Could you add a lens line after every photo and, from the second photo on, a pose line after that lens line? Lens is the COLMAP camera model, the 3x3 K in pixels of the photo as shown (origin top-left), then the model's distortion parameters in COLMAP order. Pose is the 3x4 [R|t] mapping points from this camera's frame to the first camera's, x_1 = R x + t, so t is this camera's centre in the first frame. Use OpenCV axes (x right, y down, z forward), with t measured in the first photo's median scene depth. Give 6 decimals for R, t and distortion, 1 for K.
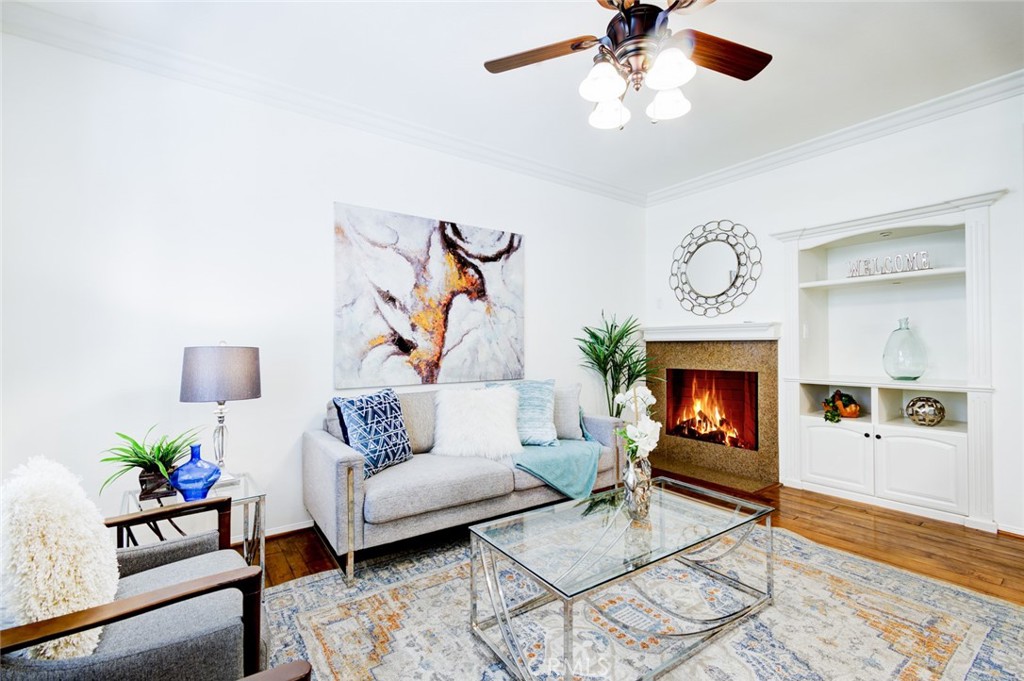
lens RADIAL K [[448.3, 0, 515.6], [0, 448.3, 345.3], [0, 0, 1]] dist [0.000177, -0.000072]
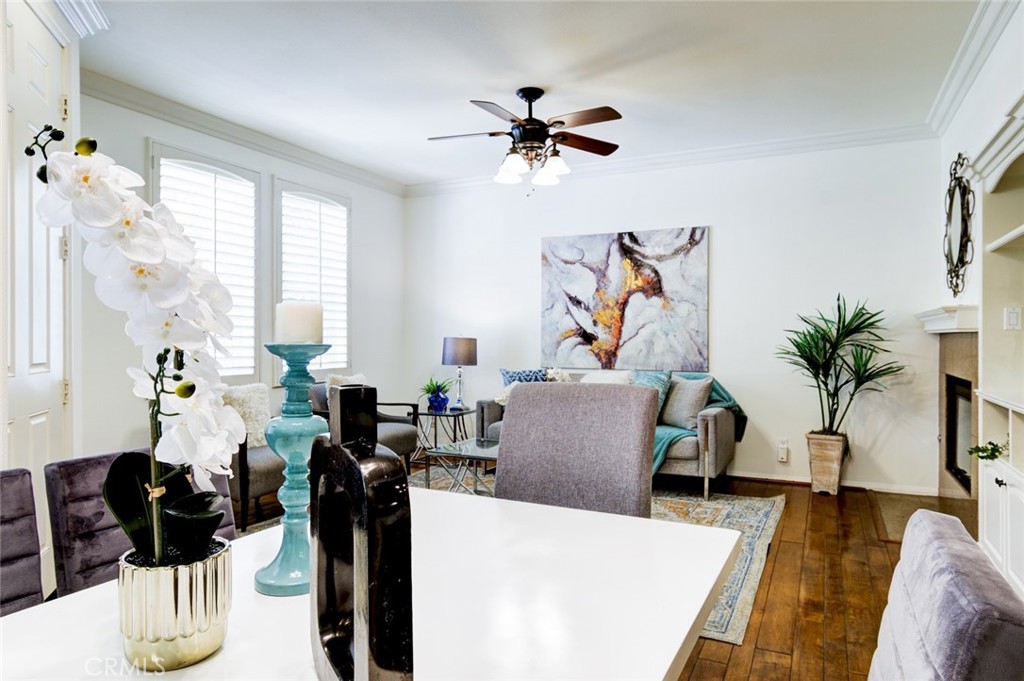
lens RADIAL K [[625.0, 0, 512.0], [0, 625.0, 340.5], [0, 0, 1]] dist [0.002433, 0.000135]
pose [[0.469684, 0.011097, -0.882765, 1.164946], [-0.003369, 0.999936, 0.010777, -0.008889], [0.882828, -0.002087, 0.469692, -0.029887]]
